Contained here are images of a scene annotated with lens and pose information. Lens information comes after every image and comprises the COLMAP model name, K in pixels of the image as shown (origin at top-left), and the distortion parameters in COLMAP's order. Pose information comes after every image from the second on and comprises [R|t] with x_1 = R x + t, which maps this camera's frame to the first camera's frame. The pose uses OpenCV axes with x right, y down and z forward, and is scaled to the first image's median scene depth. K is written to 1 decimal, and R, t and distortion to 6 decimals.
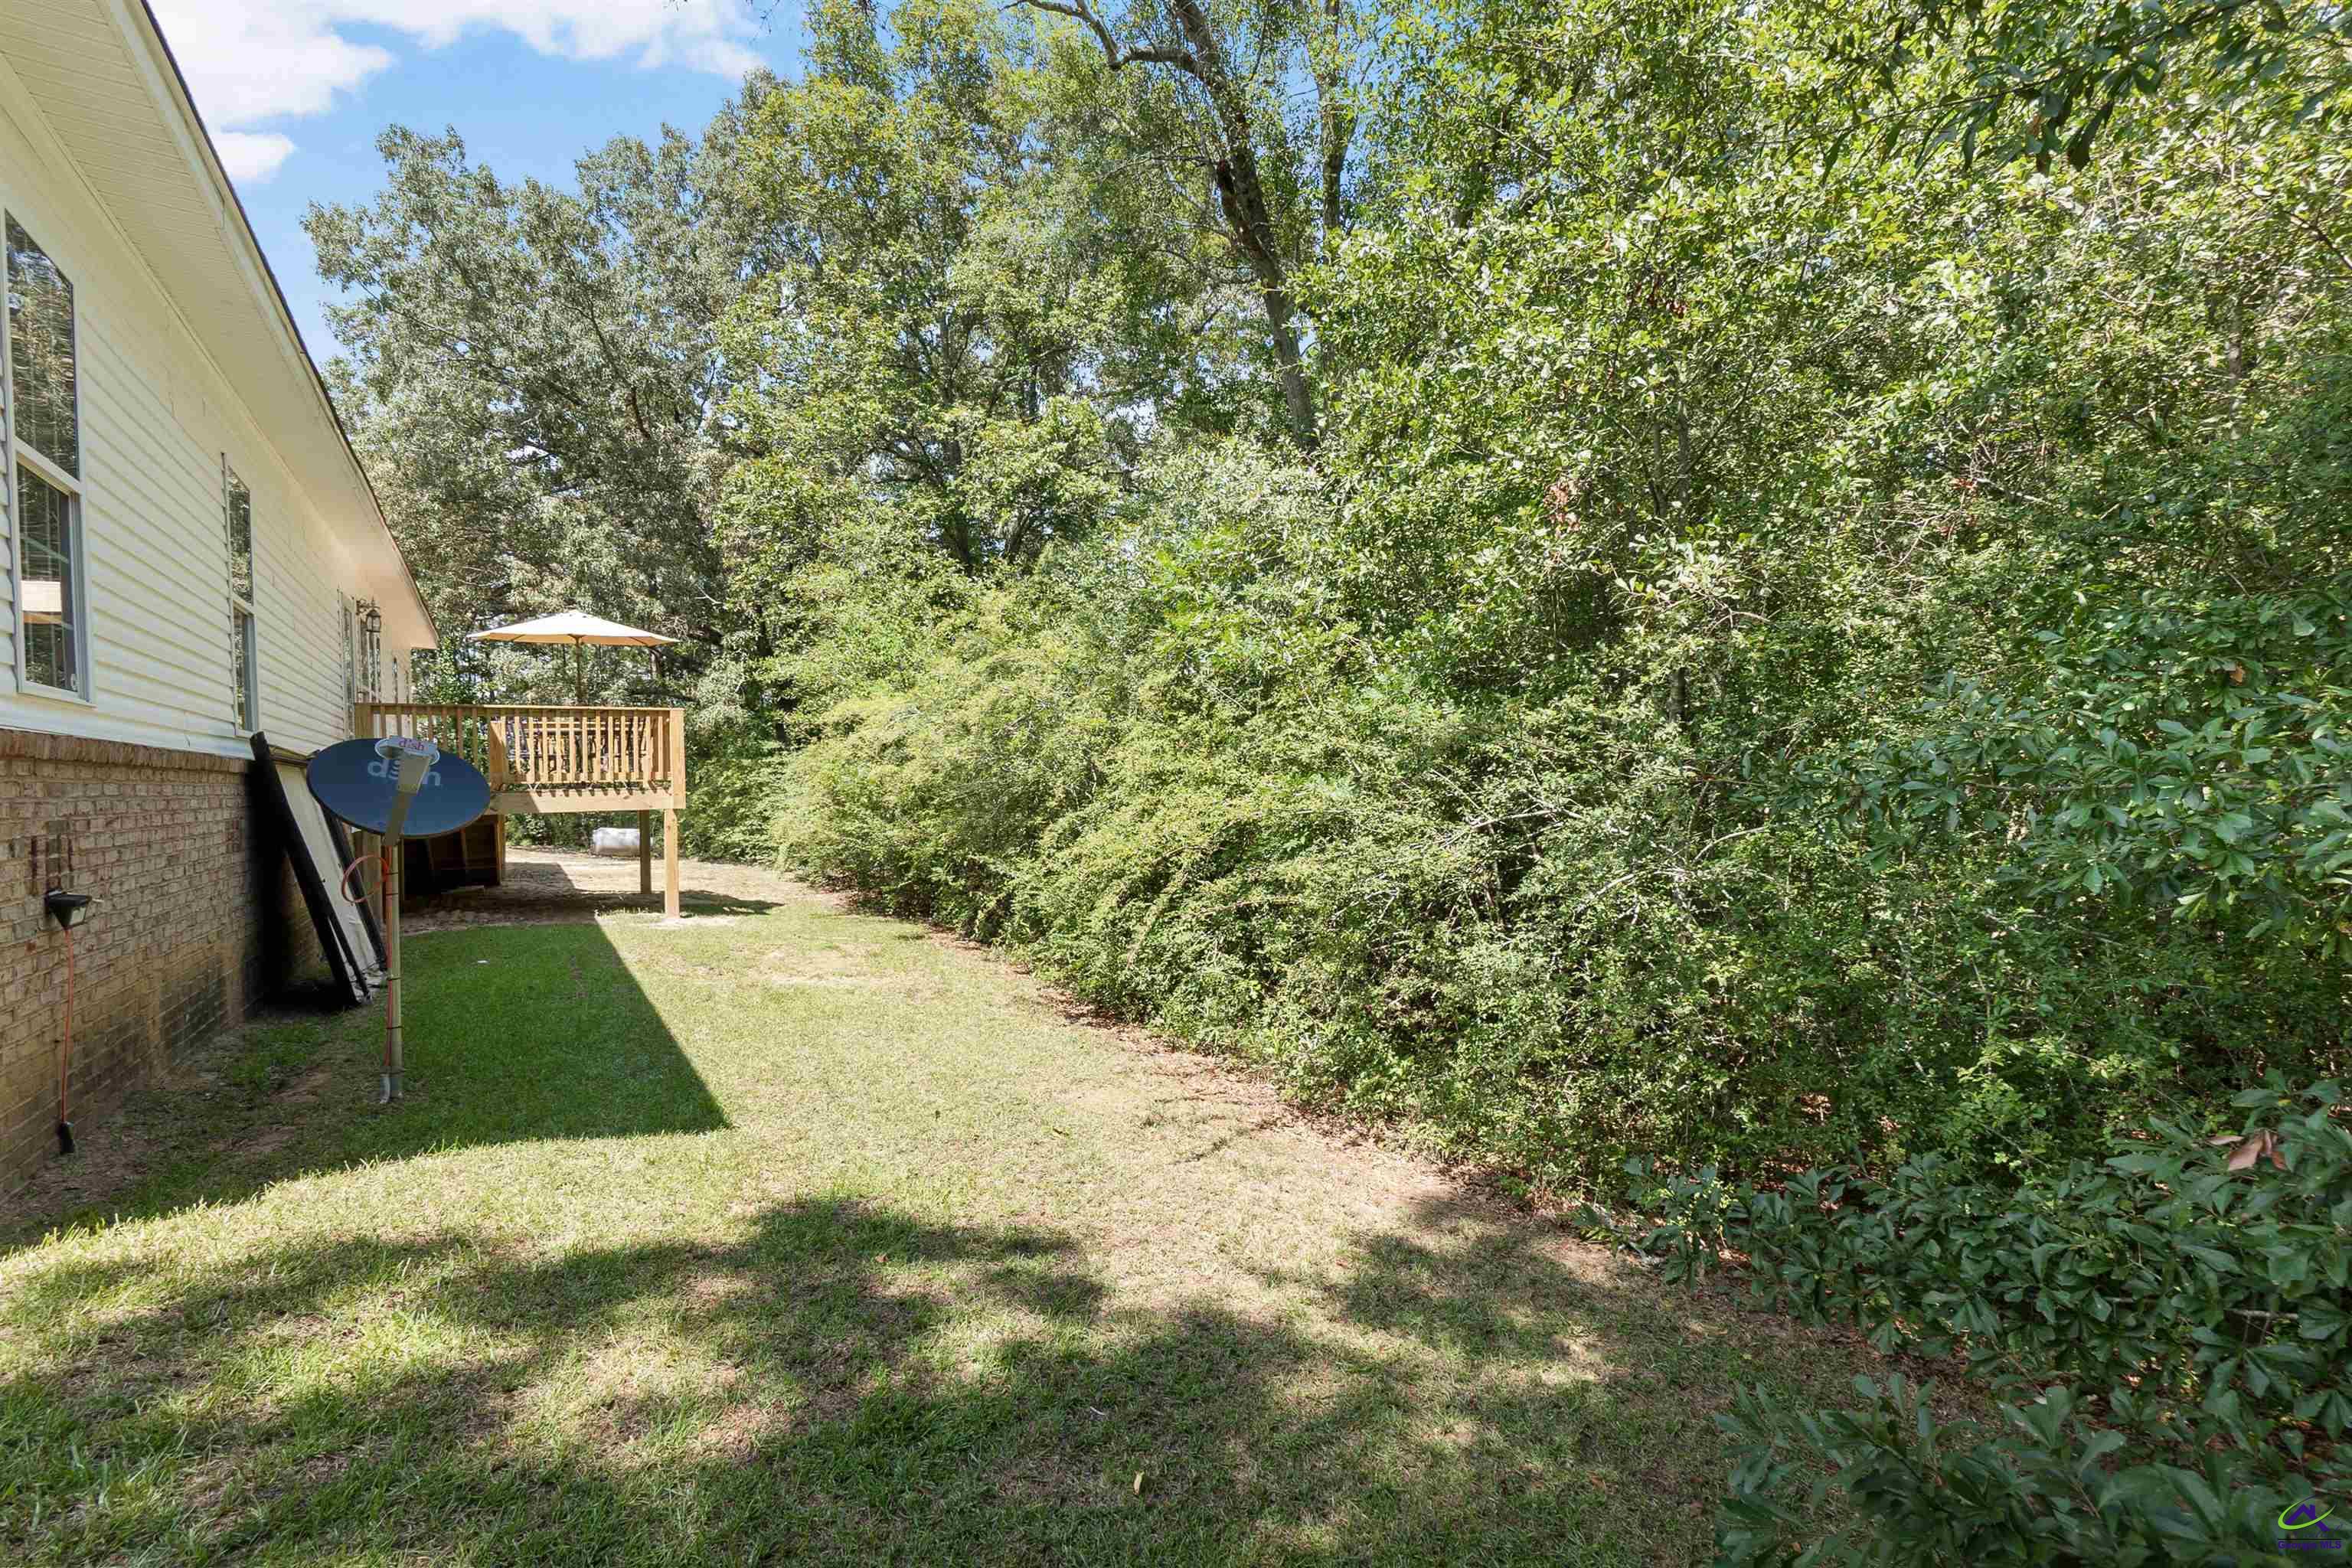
lens RADIAL K [[1023.6, 0, 1183.7], [0, 1023.6, 764.1], [0, 0, 1]] dist [-0.004154, -0.000406]
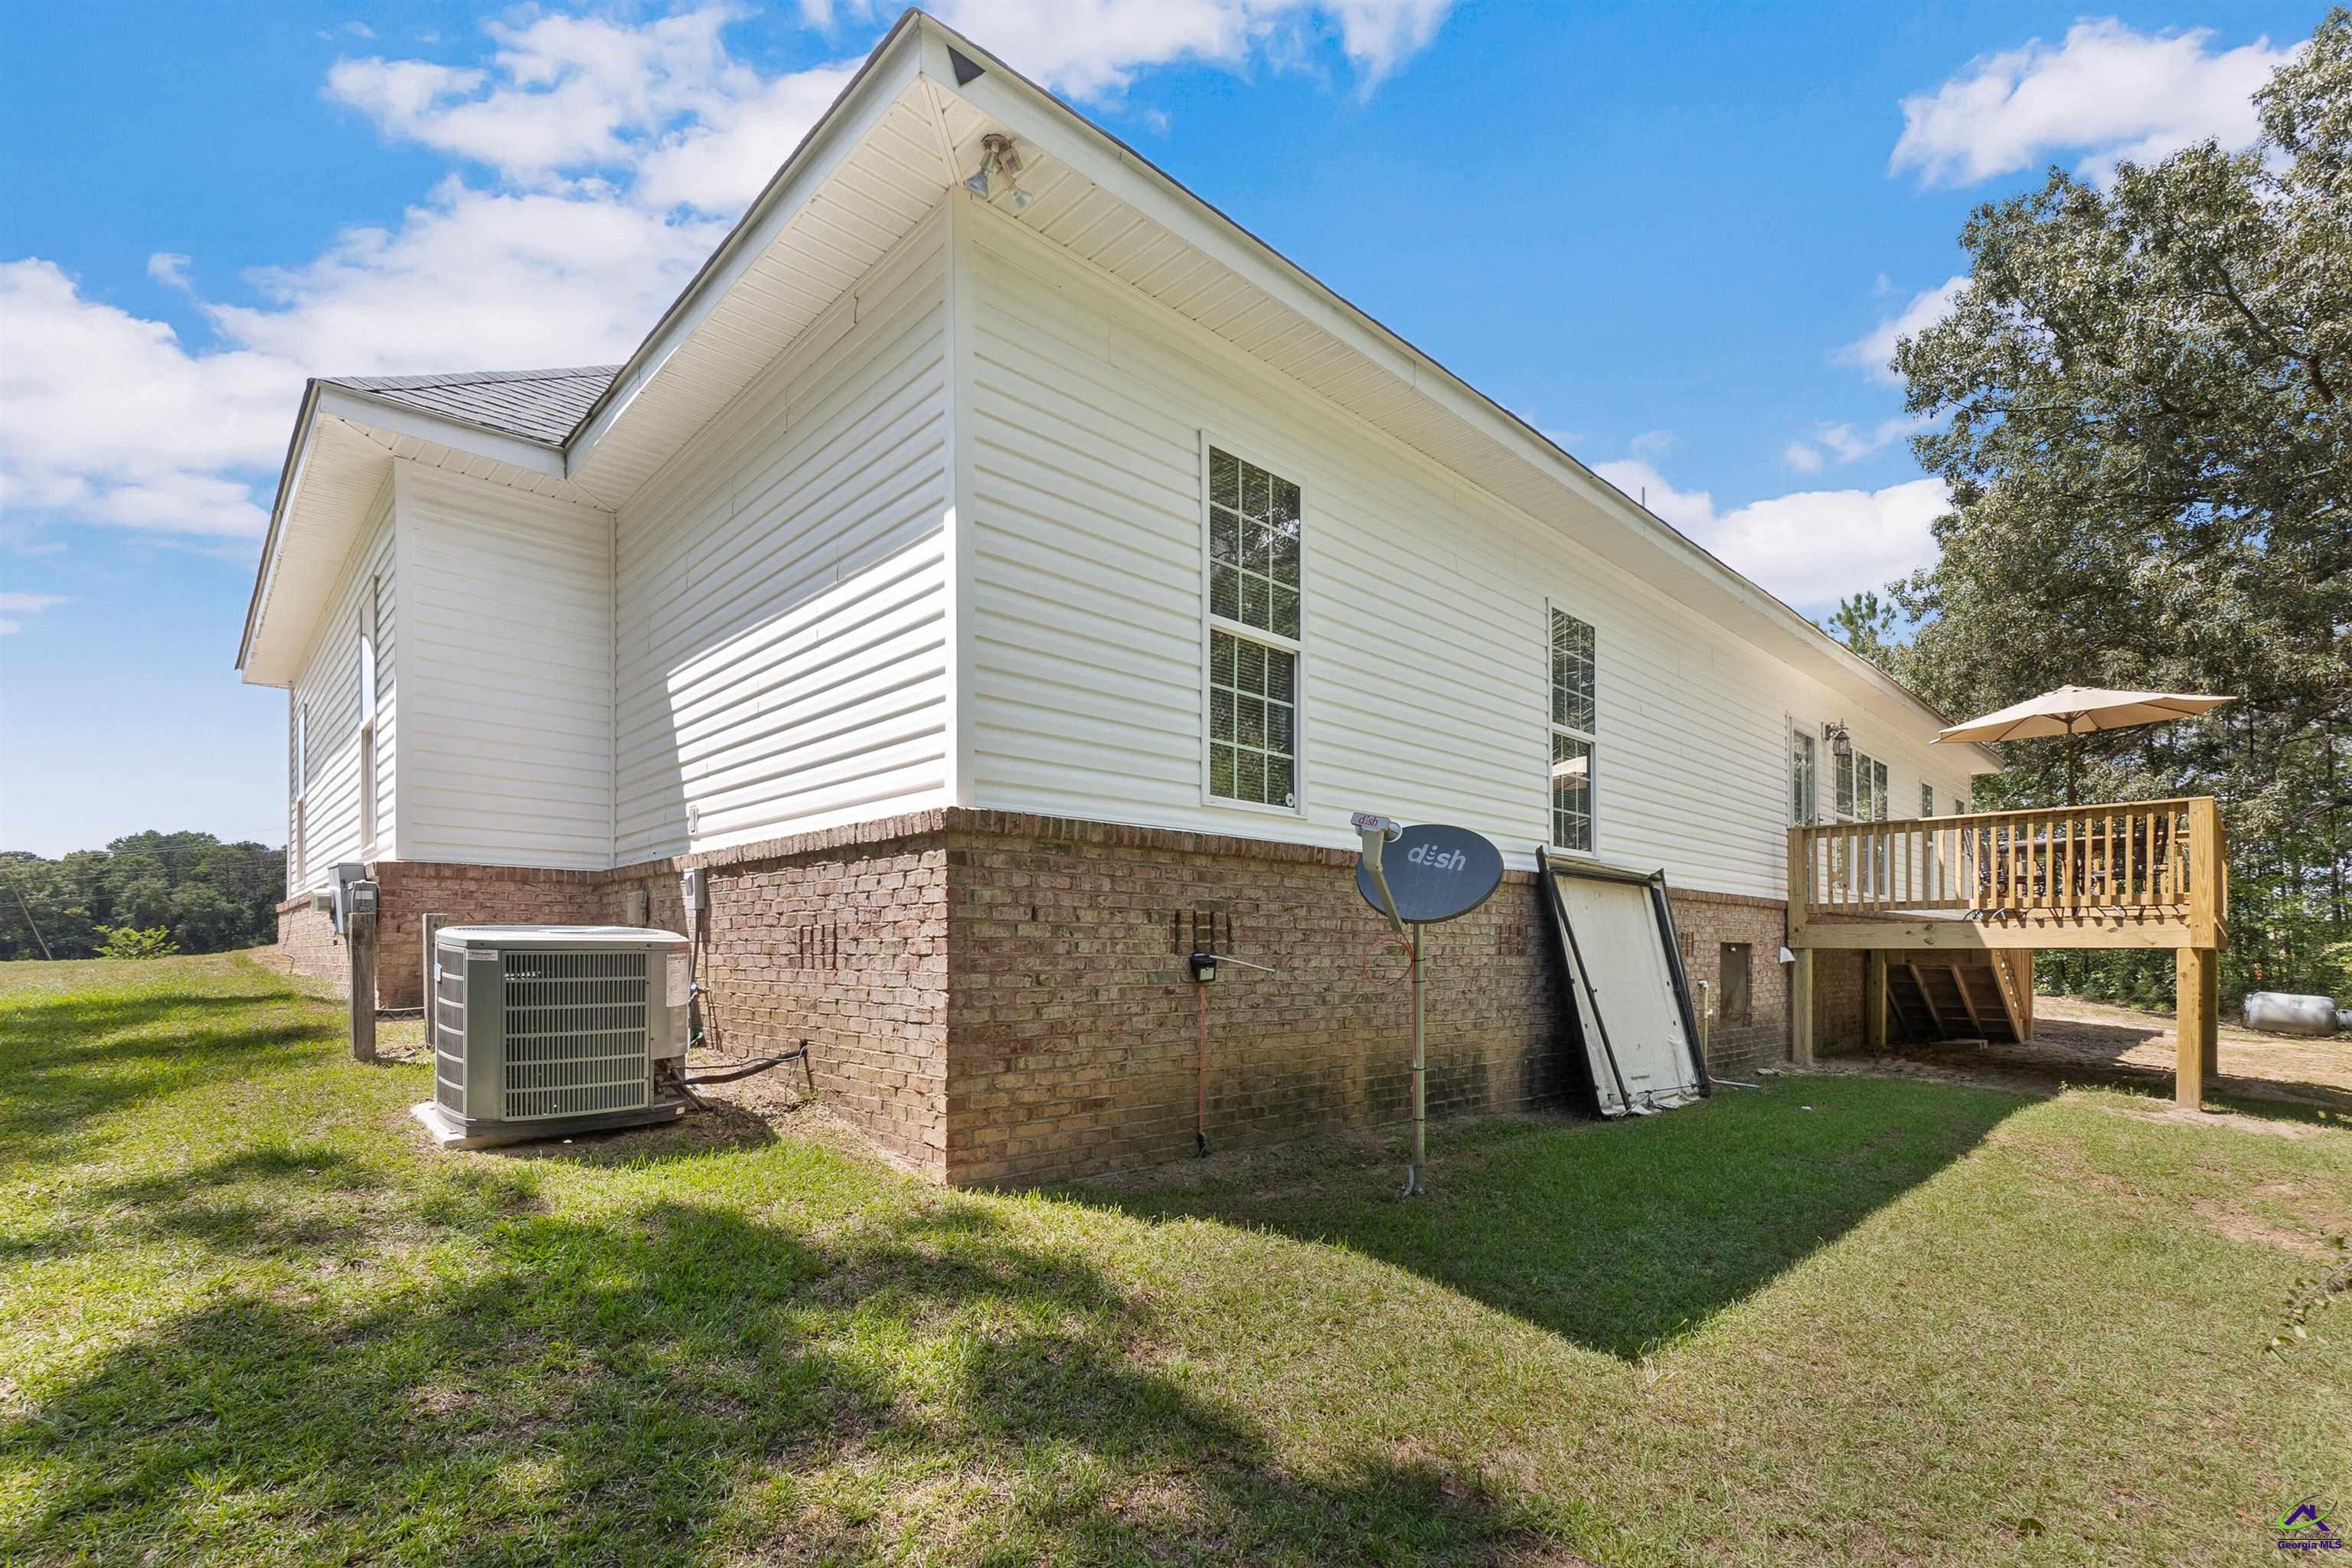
lens RADIAL K [[1071.9, 0, 1176.5], [0, 1071.9, 932.1], [0, 0, 1]] dist [0.000668, 0.000201]
pose [[0.179775, 0.002052, -0.983706, 0.196695], [0.004317, 0.999987, 0.002874, 0.079012], [0.983698, -0.004763, 0.179764, 0.613836]]
